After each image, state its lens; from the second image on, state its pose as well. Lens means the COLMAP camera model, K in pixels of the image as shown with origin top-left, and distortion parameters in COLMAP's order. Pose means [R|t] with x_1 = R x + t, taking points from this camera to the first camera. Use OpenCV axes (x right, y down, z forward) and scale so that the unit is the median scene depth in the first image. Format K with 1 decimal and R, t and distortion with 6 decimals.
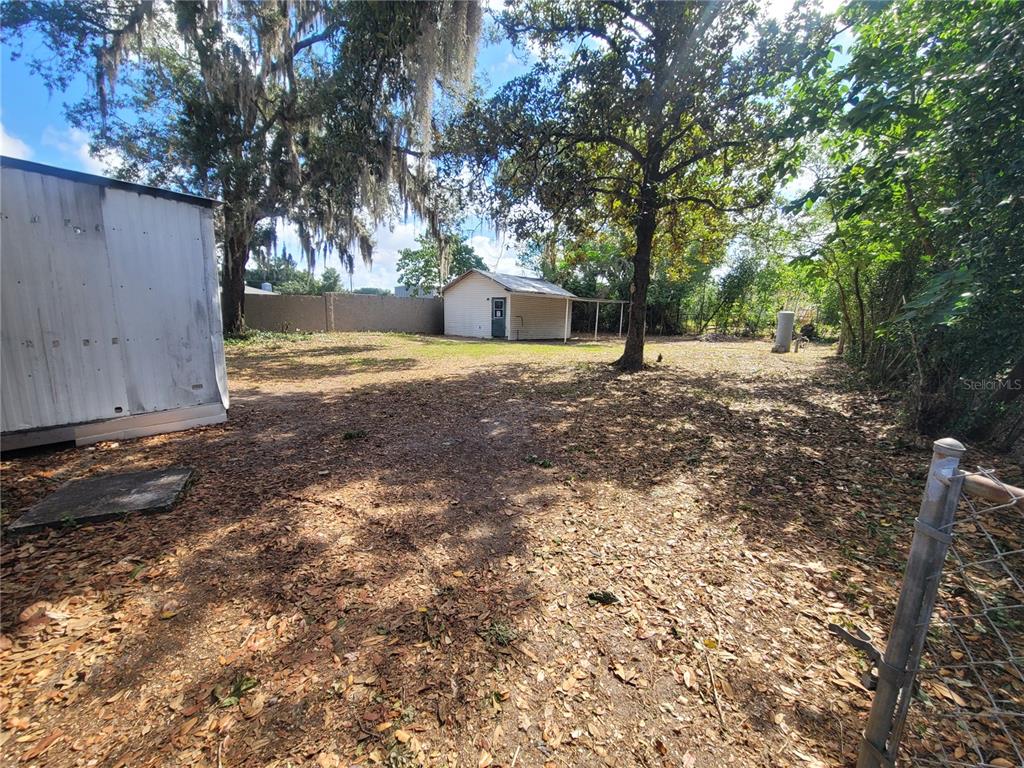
lens RADIAL K [[418.3, 0, 511.7], [0, 418.3, 388.5], [0, 0, 1]] dist [0.000092, 0.000301]
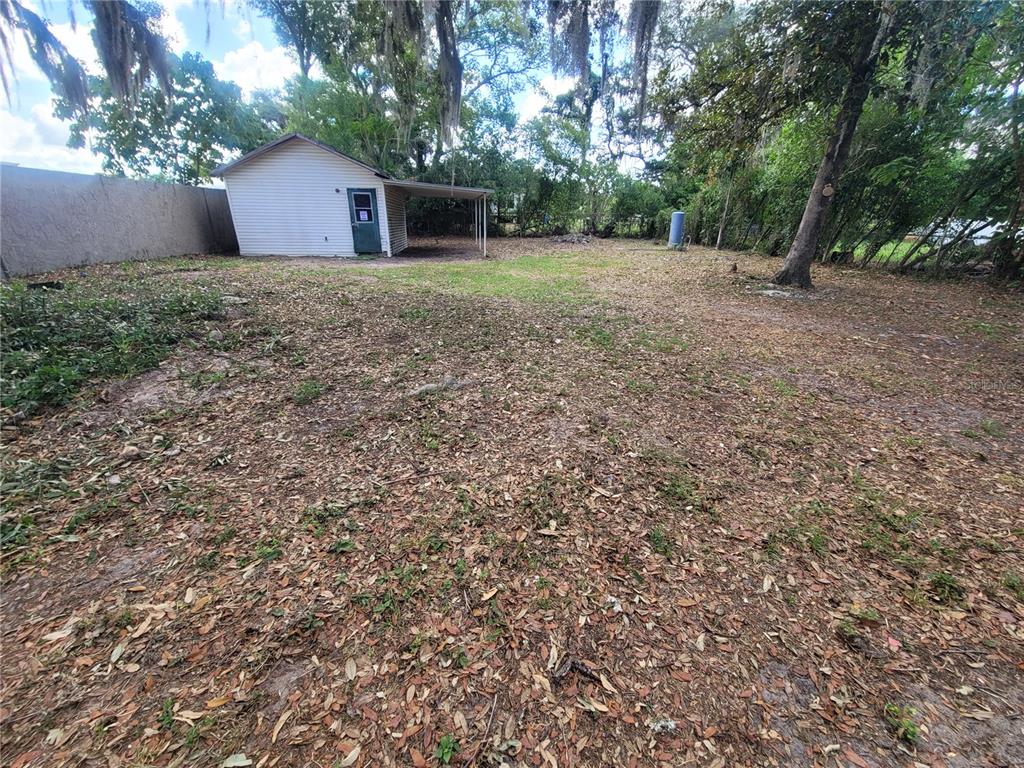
lens RADIAL K [[418.3, 0, 511.7], [0, 418.3, 388.5], [0, 0, 1]] dist [0.000092, 0.000301]
pose [[0.702149, -0.291540, 0.649609, -0.595015], [0.126273, 0.948857, 0.289355, -0.135904], [-0.700744, -0.121142, 0.703052, 0.570512]]
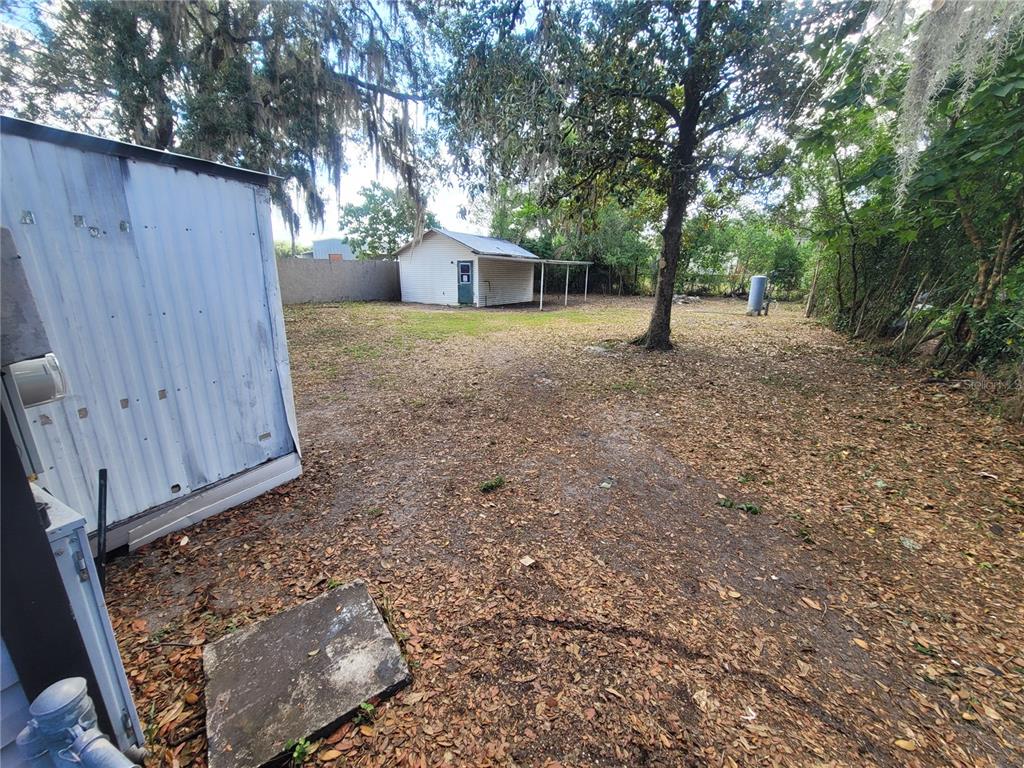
lens RADIAL K [[418.3, 0, 511.7], [0, 418.3, 388.5], [0, 0, 1]] dist [0.000092, 0.000301]
pose [[0.984800, -0.060605, 0.162774, -0.154249], [0.043151, 0.993137, 0.108704, -0.053438], [-0.168245, -0.100028, 0.980657, 0.072980]]
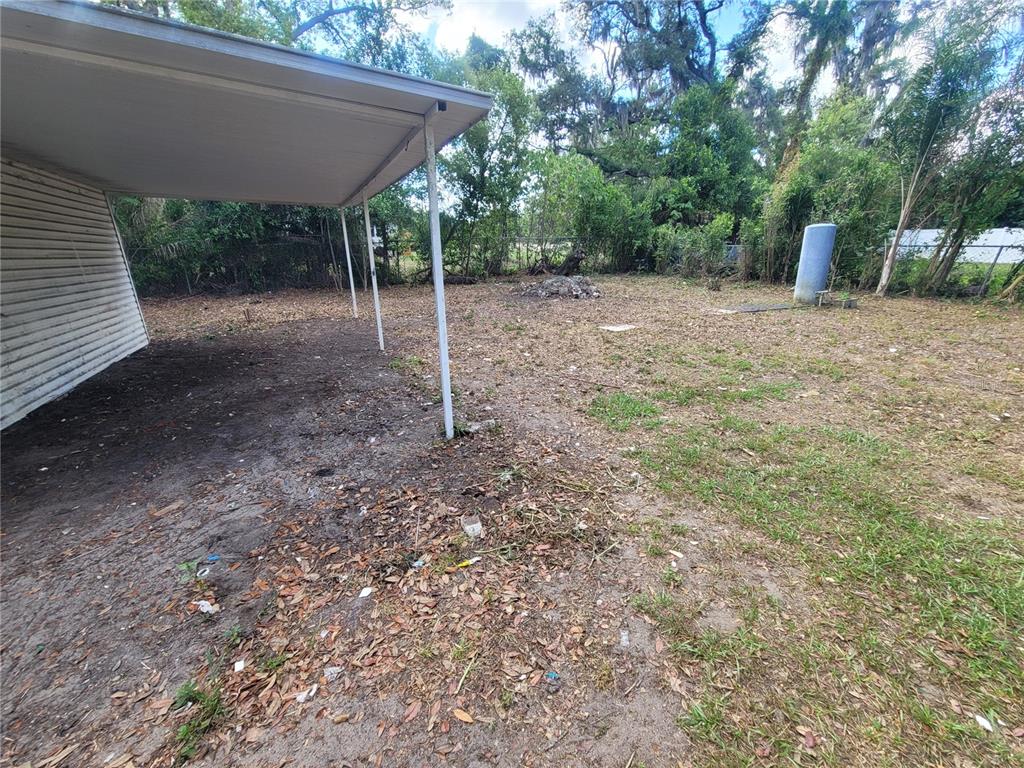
lens RADIAL K [[418.3, 0, 511.7], [0, 418.3, 388.5], [0, 0, 1]] dist [0.000092, 0.000301]
pose [[0.435932, -0.330308, 0.837174, 0.011304], [0.178836, 0.943457, 0.279118, -0.241458], [-0.882032, 0.028041, 0.470354, 1.312295]]
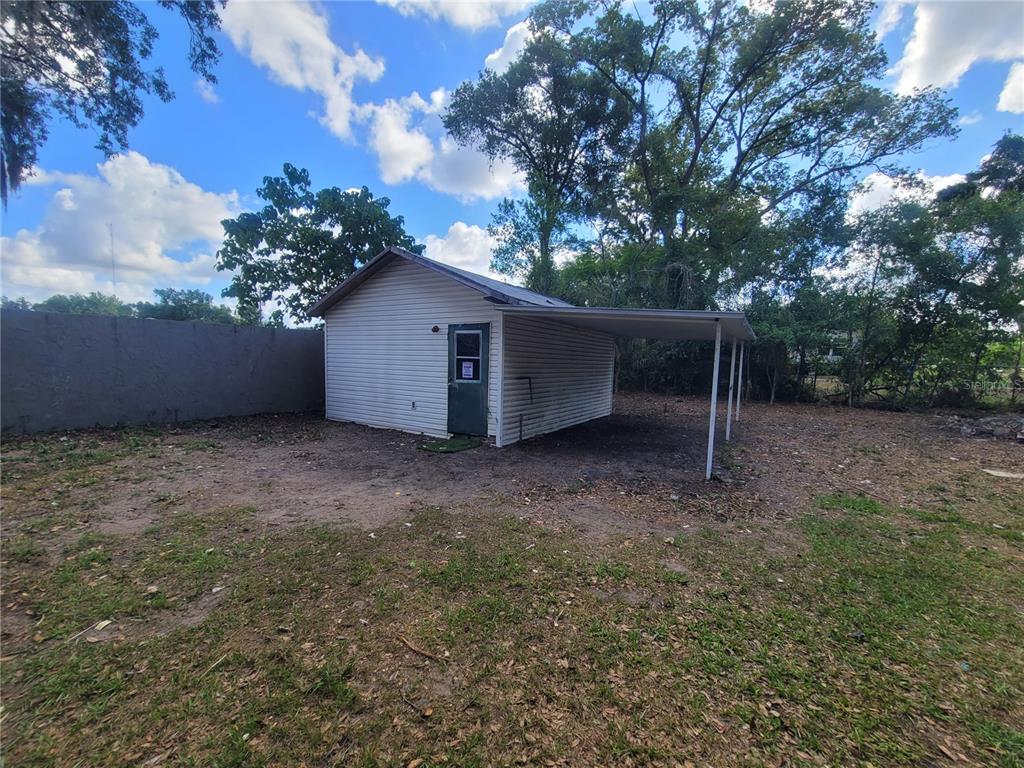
lens RADIAL K [[418.3, 0, 511.7], [0, 418.3, 388.5], [0, 0, 1]] dist [0.000092, 0.000301]
pose [[0.992741, -0.020431, 0.118522, -0.058518], [0.030238, 0.996211, -0.081548, -0.217354], [-0.116407, 0.084540, 0.989597, 1.054119]]
